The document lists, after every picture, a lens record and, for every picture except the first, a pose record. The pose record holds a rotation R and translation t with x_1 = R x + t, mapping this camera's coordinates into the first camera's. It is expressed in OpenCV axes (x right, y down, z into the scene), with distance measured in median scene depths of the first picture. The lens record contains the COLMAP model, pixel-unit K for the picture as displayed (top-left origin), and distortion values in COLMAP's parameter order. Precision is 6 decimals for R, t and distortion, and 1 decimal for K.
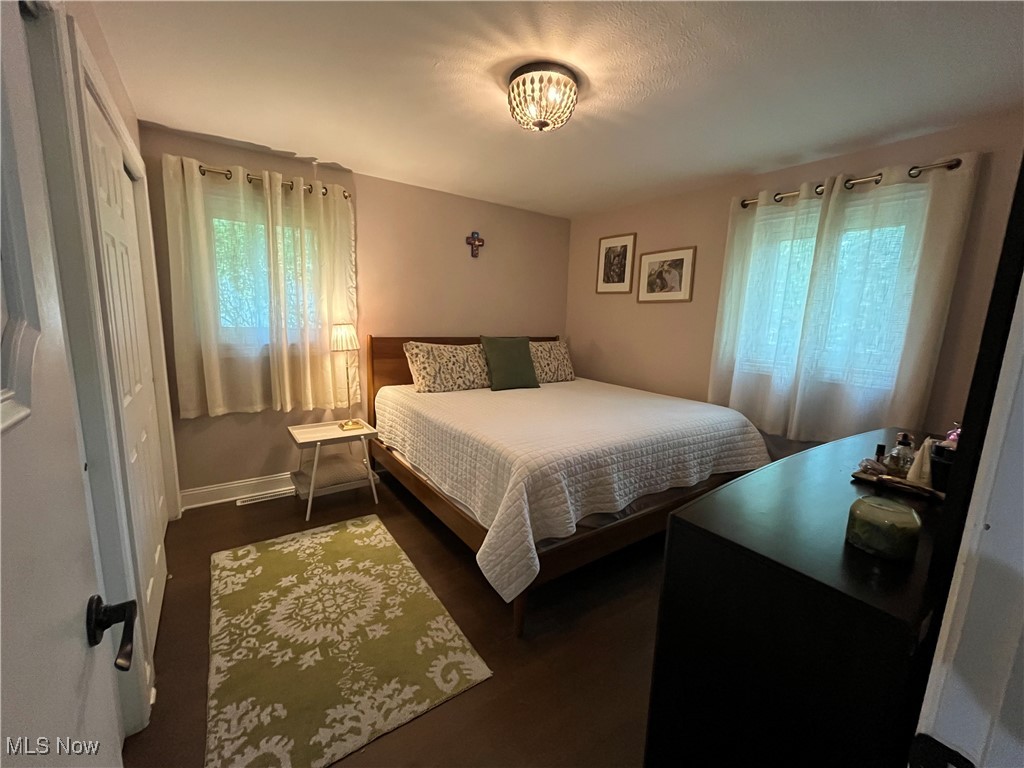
lens RADIAL K [[412.1, 0, 515.2], [0, 412.1, 382.8], [0, 0, 1]] dist [-0.007789, 0.001225]
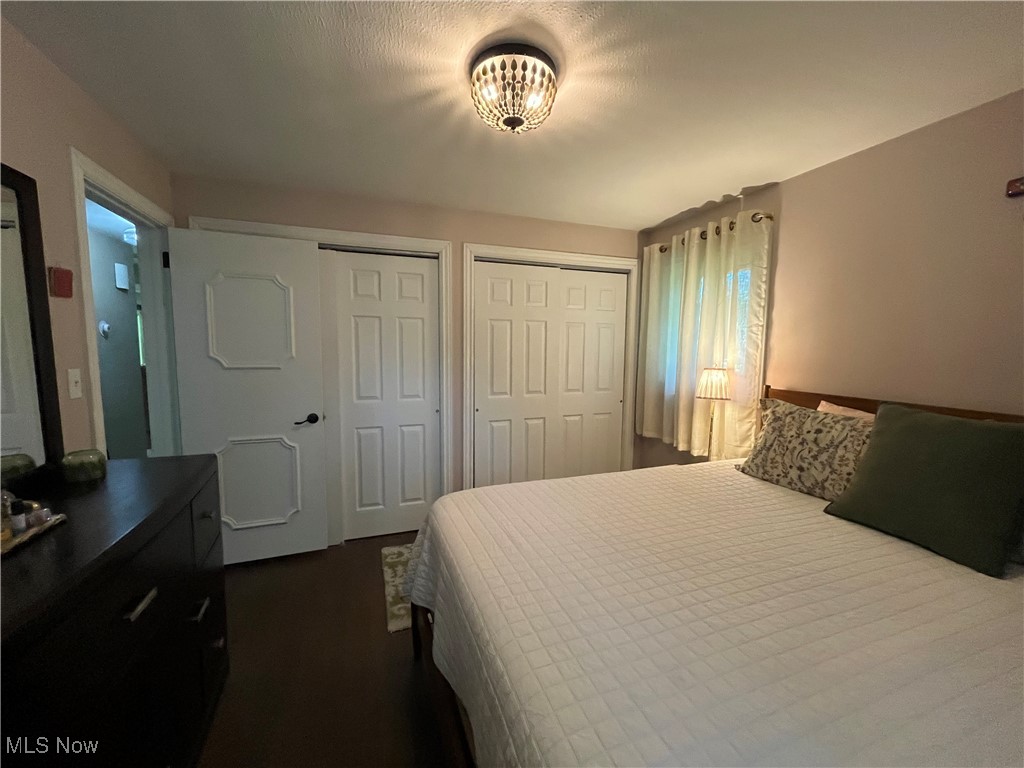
lens RADIAL K [[412.1, 0, 517.3], [0, 412.1, 385.9], [0, 0, 1]] dist [-0.007789, 0.001225]
pose [[-0.268878, 0.059180, -0.961355, 0.559683], [-0.173566, 0.978794, 0.108798, -0.130653], [0.947407, 0.196112, -0.252904, 0.838708]]
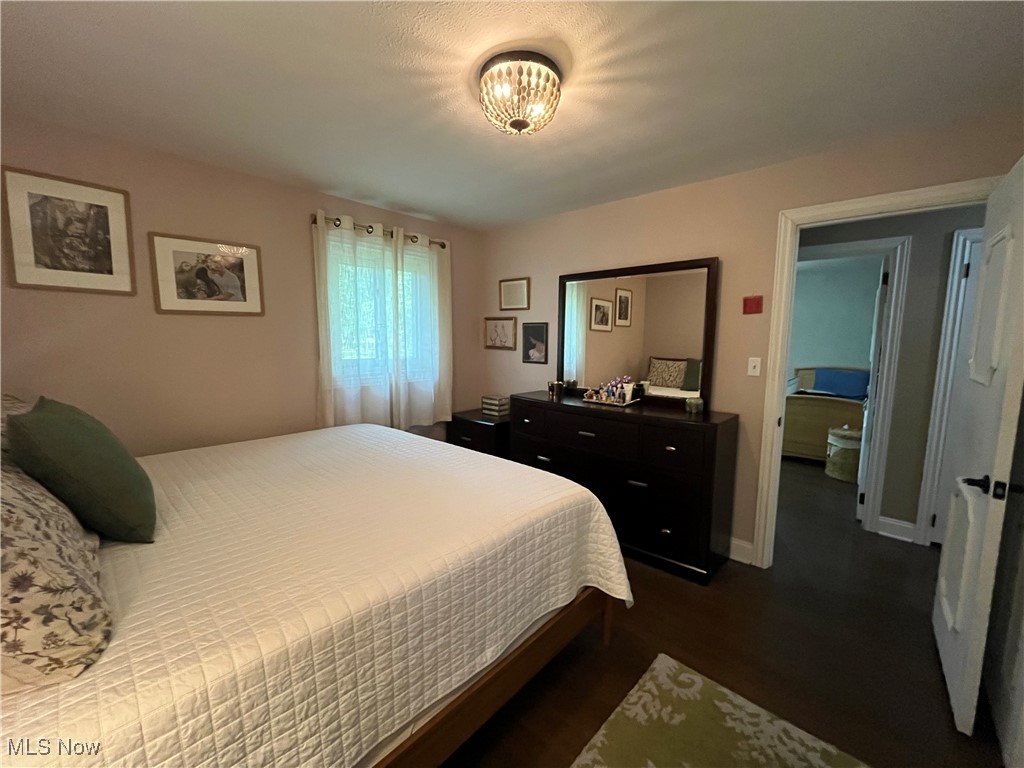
lens RADIAL K [[412.1, 0, 511.3], [0, 412.1, 385.2], [0, 0, 1]] dist [-0.007789, 0.001225]
pose [[-0.202869, -0.147885, 0.967974, -0.534797], [0.138902, 0.974188, 0.177945, -0.163231], [-0.969304, 0.170554, -0.177091, 0.806270]]
